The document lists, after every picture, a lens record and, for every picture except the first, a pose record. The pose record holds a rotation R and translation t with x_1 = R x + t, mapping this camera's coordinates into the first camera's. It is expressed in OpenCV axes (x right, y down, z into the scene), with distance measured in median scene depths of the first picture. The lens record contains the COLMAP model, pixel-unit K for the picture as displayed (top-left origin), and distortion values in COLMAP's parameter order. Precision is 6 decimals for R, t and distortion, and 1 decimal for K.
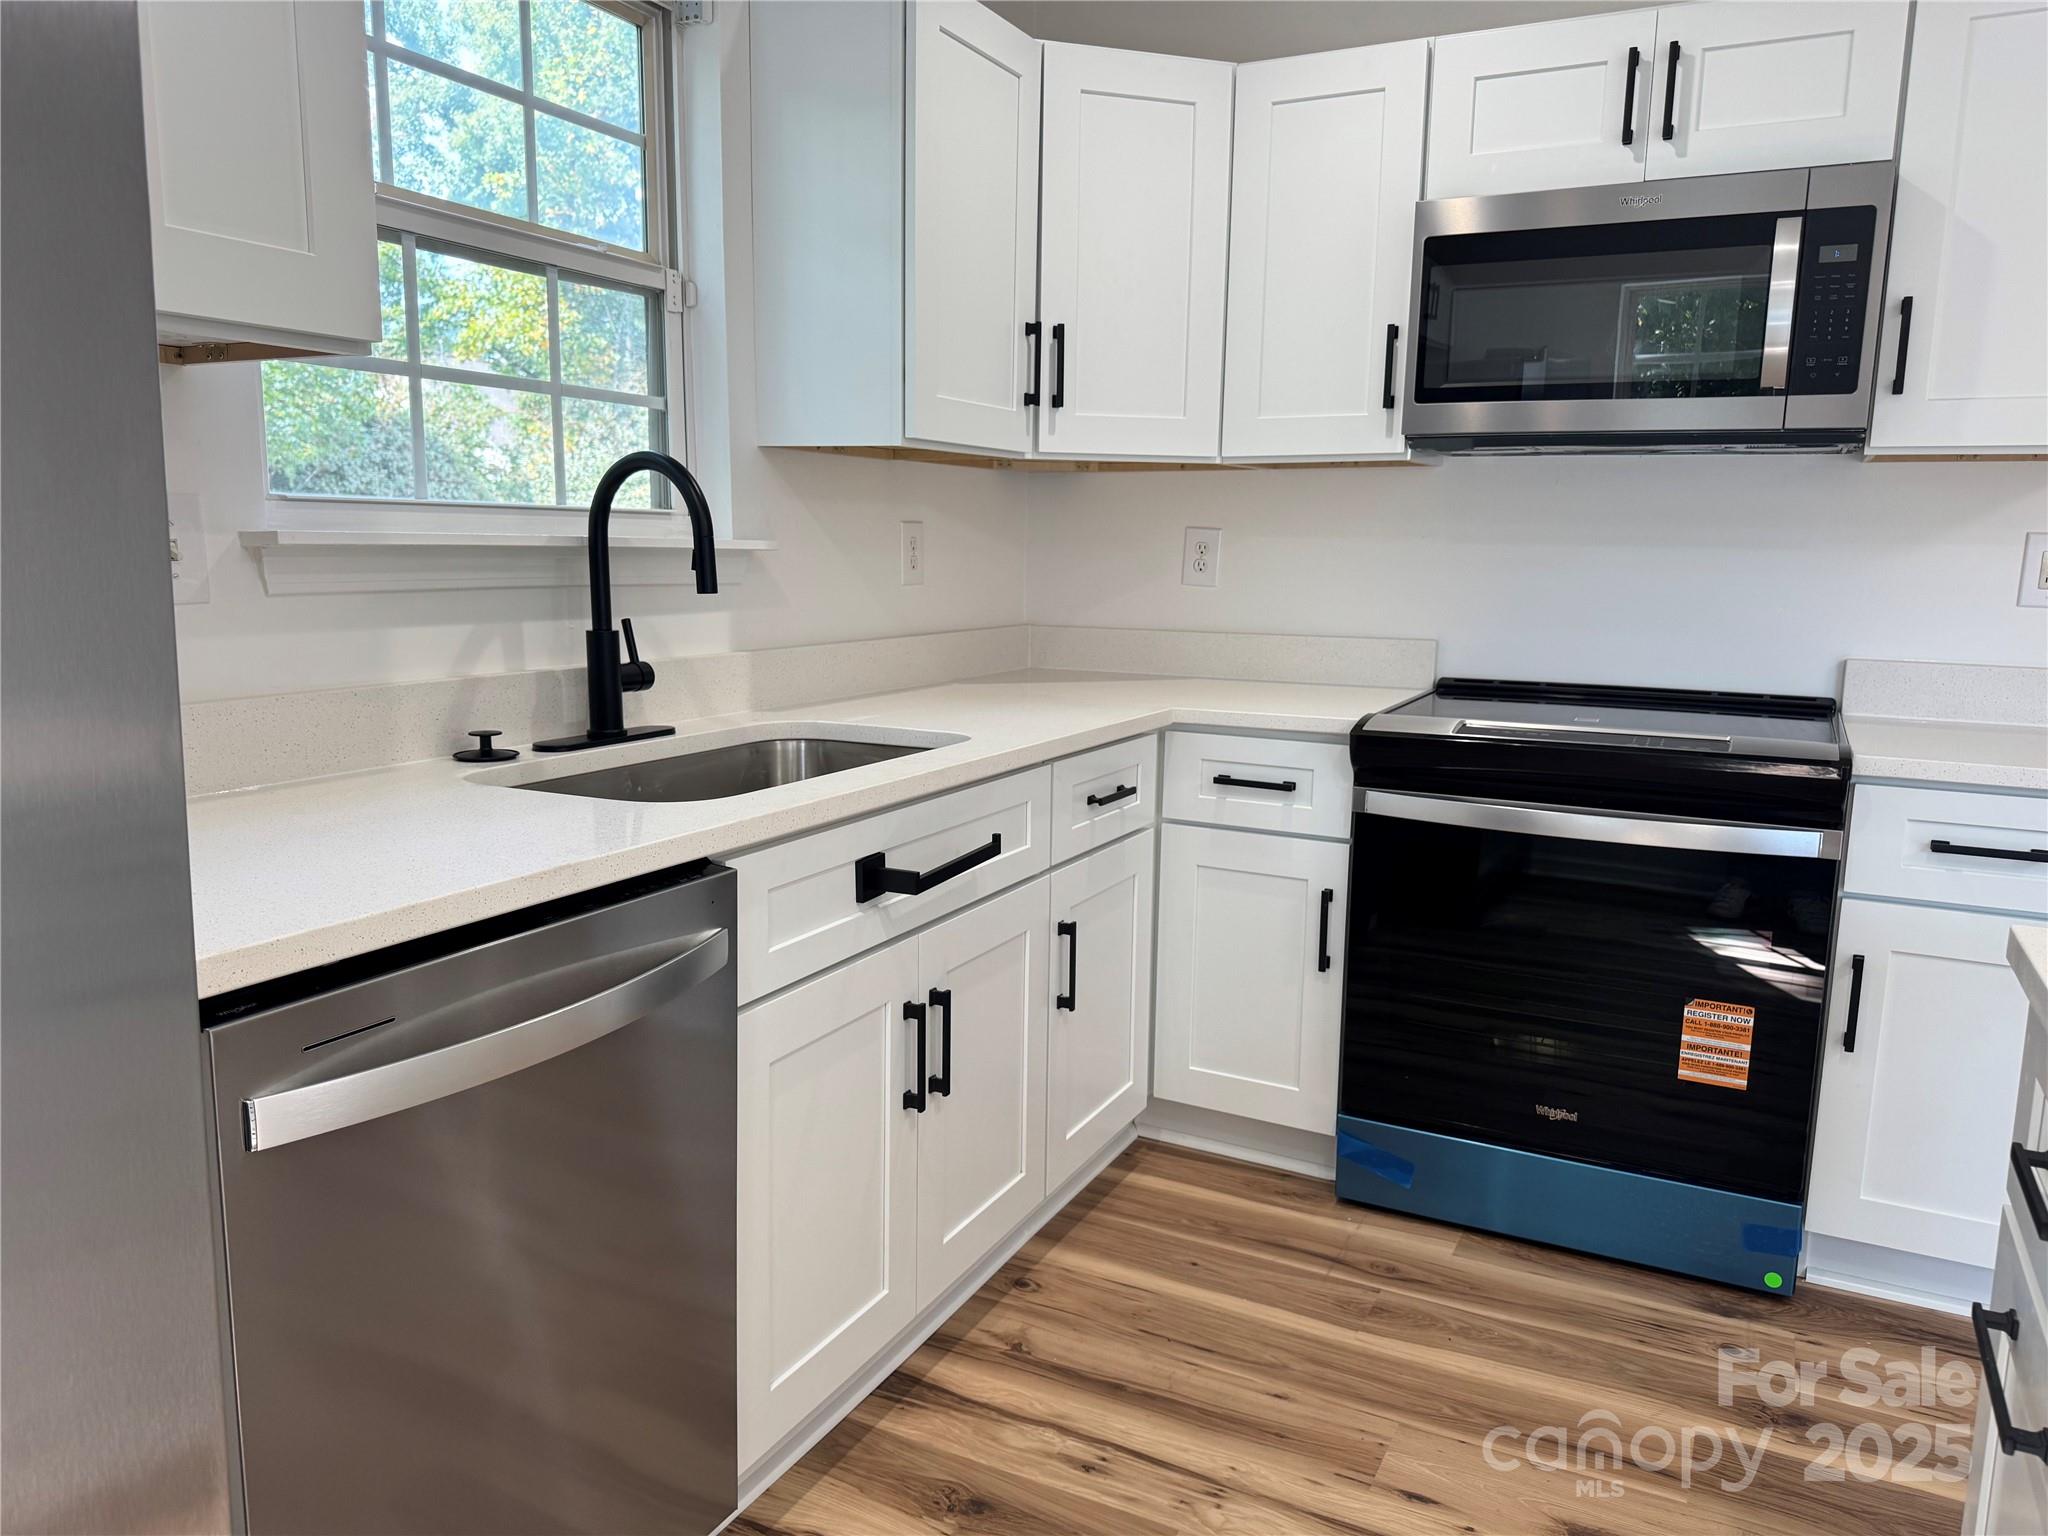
lens RADIAL K [[1435.5, 0, 1035.8], [0, 1435.5, 775.3], [0, 0, 1]] dist [0.028996, -0.024720]
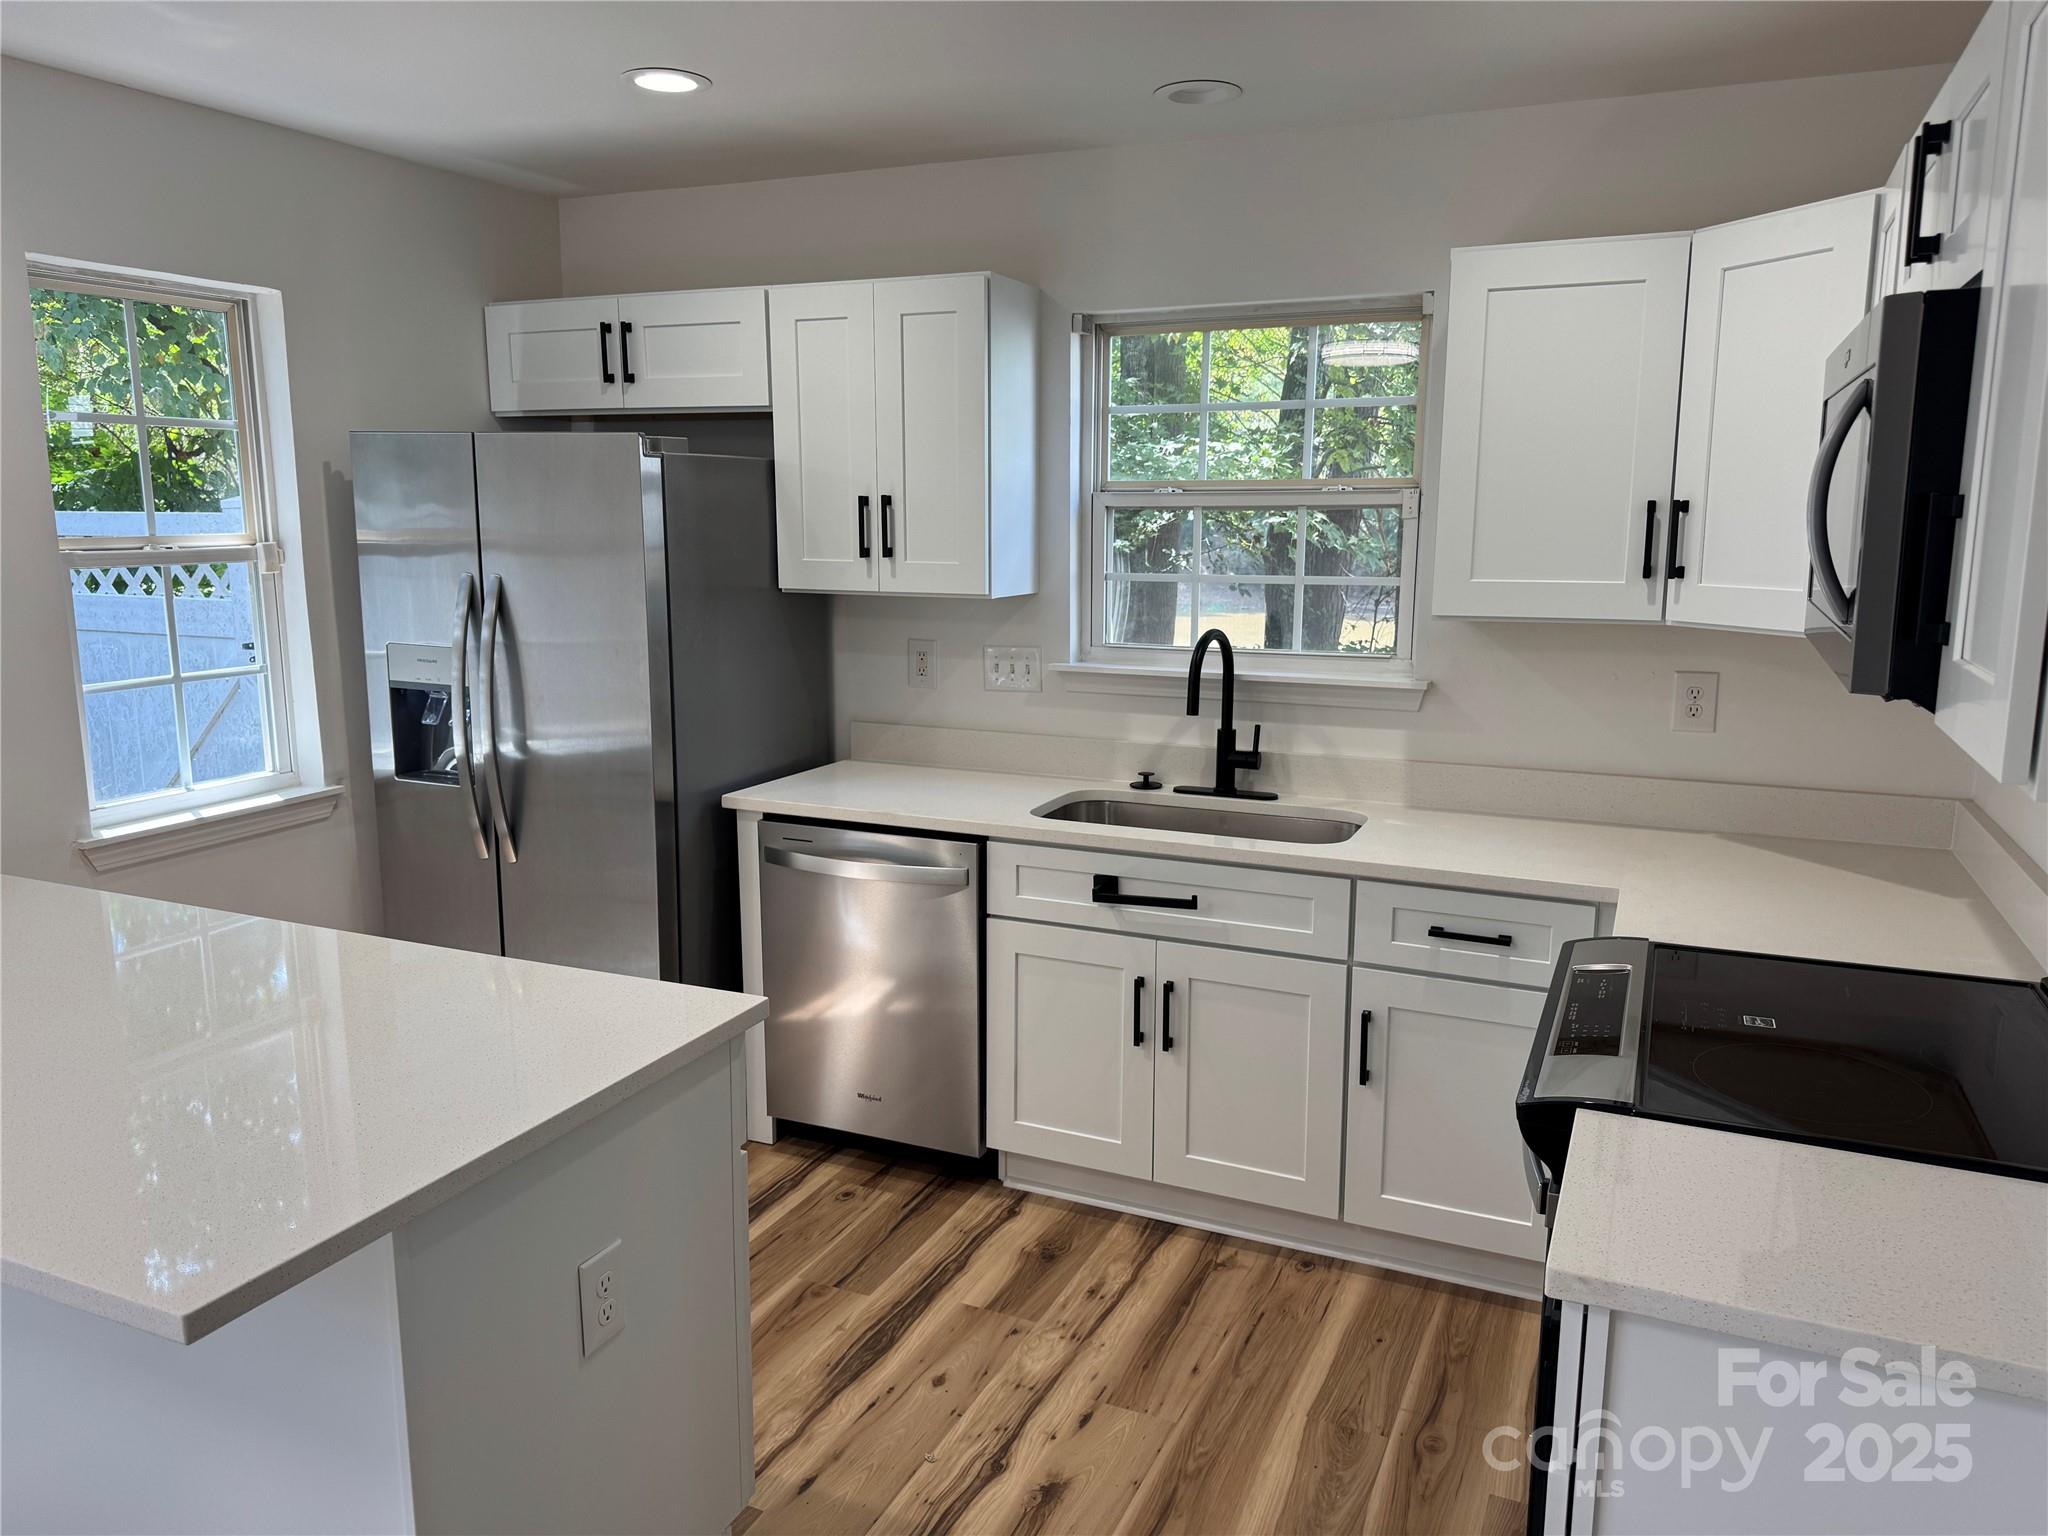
lens RADIAL K [[1435.5, 0, 1032.1], [0, 1435.5, 749.8], [0, 0, 1]] dist [0.028996, -0.024720]
pose [[0.059547, 0.147891, -0.987209, 1.211997], [-0.163206, 0.977099, 0.136532, -0.243174], [0.984793, 0.152988, 0.082320, 0.583403]]
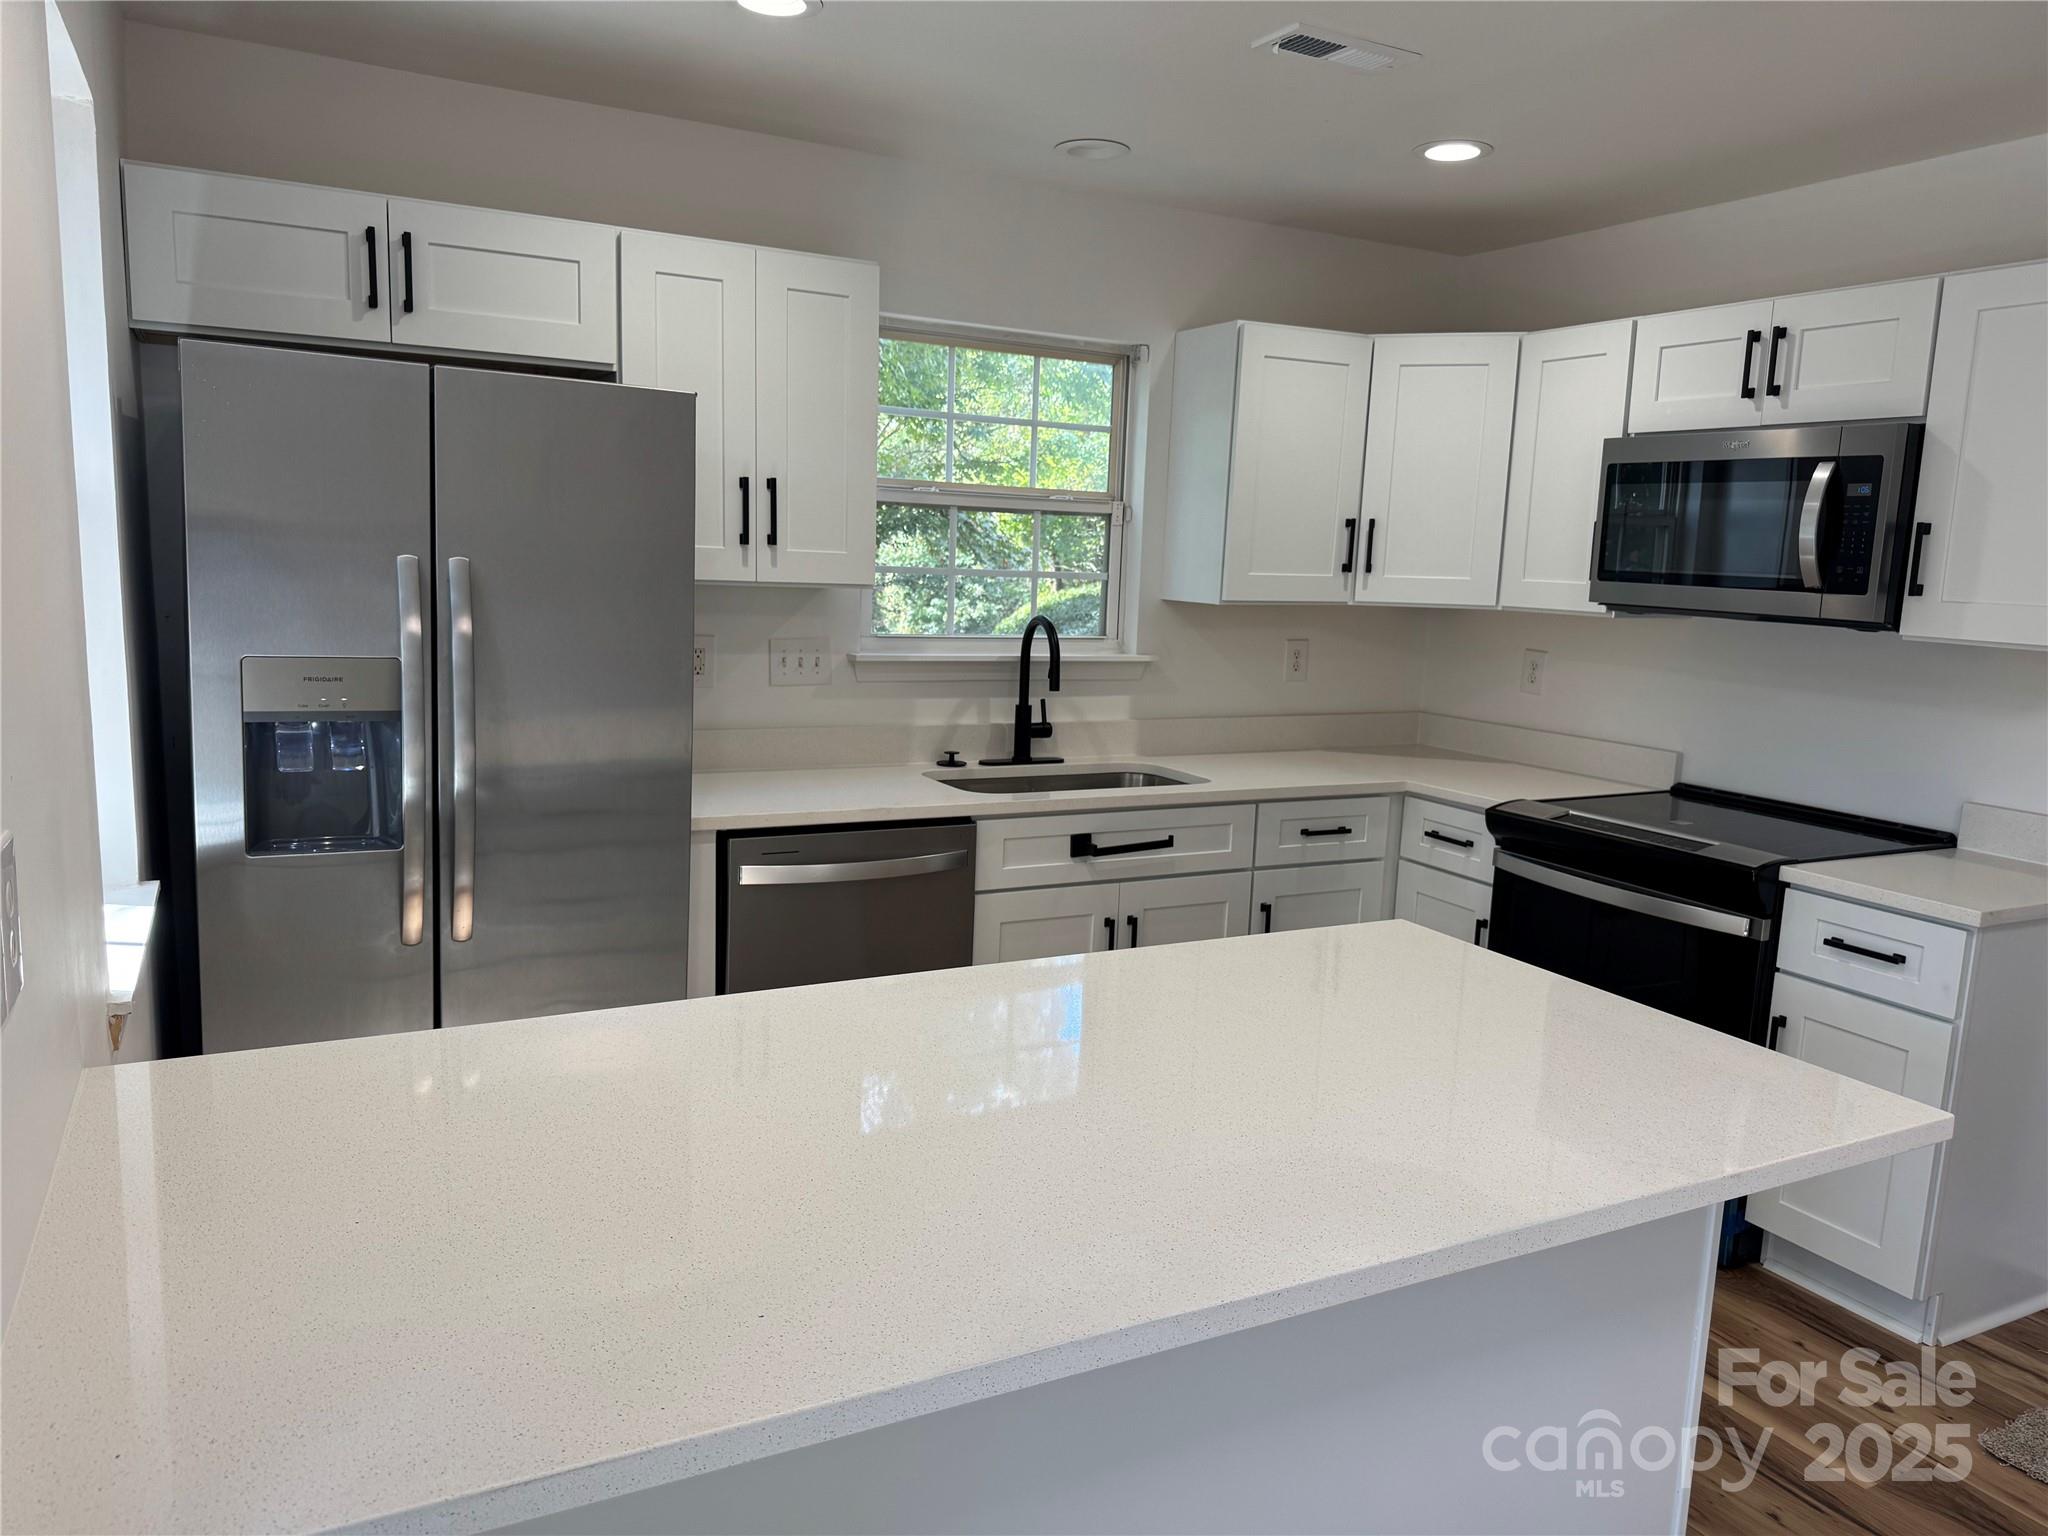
lens RADIAL K [[1435.5, 0, 1019.9], [0, 1435.5, 771.1], [0, 0, 1]] dist [0.028996, -0.024720]
pose [[0.812375, 0.103140, -0.573941, 0.715837], [-0.118086, 0.992939, 0.011292, -0.031461], [0.571053, 0.058601, 0.818819, -0.495340]]
